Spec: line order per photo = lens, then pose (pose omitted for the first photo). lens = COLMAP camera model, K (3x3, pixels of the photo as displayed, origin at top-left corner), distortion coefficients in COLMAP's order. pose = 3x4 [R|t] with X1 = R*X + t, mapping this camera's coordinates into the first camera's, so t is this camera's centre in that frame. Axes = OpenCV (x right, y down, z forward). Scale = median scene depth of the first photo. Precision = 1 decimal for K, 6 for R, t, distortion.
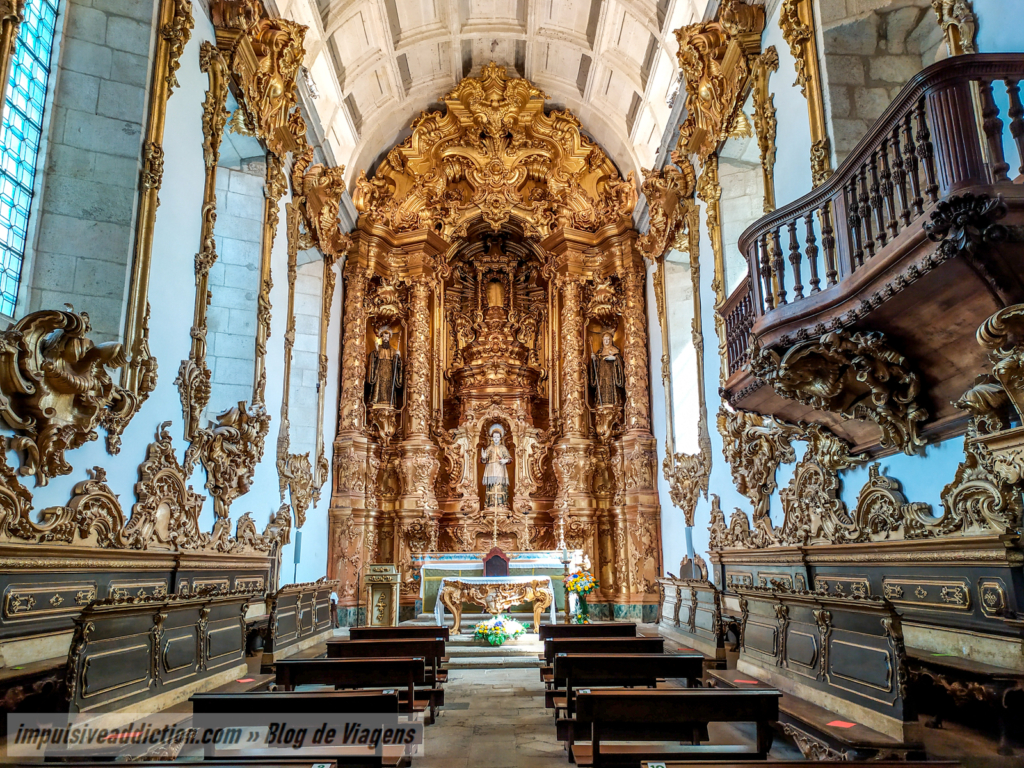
lens RADIAL K [[767.0, 0, 511.6], [0, 767.0, 380.4], [0, 0, 1]] dist [0.027598, -0.004057]
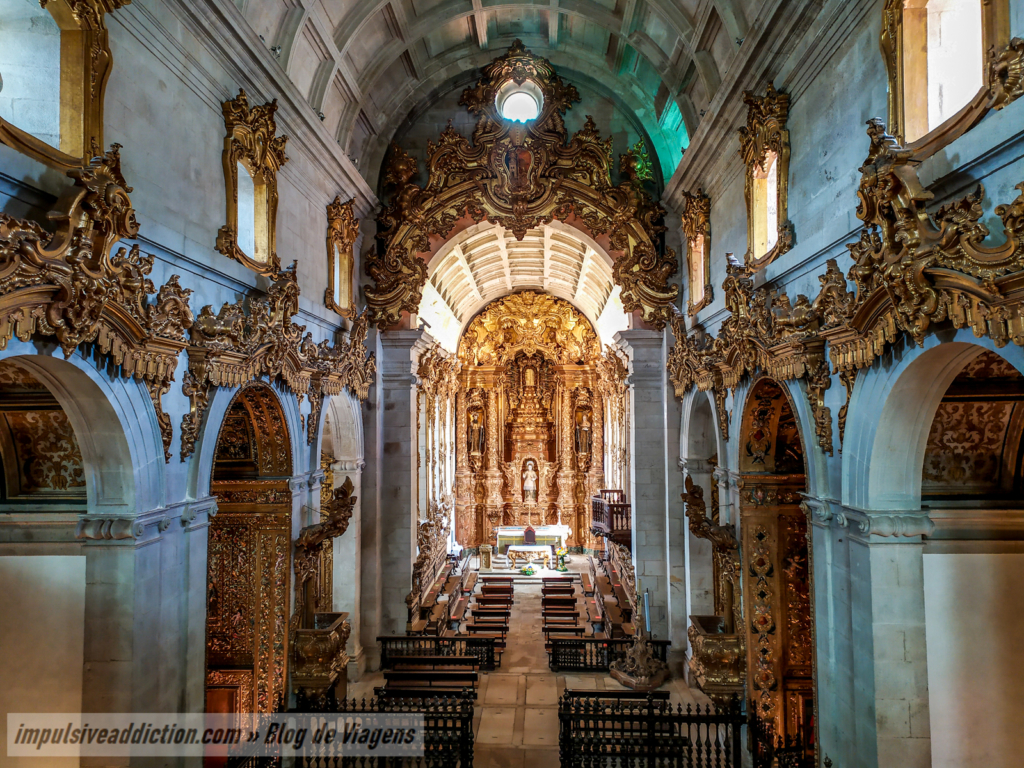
lens RADIAL K [[767.0, 0, 510.7], [0, 767.0, 387.4], [0, 0, 1]] dist [0.027598, -0.004057]
pose [[0.998628, 0.001378, -0.052347, 0.036558], [0.009310, 0.979056, 0.203378, -0.563159], [0.051531, -0.203586, 0.977700, -0.995438]]
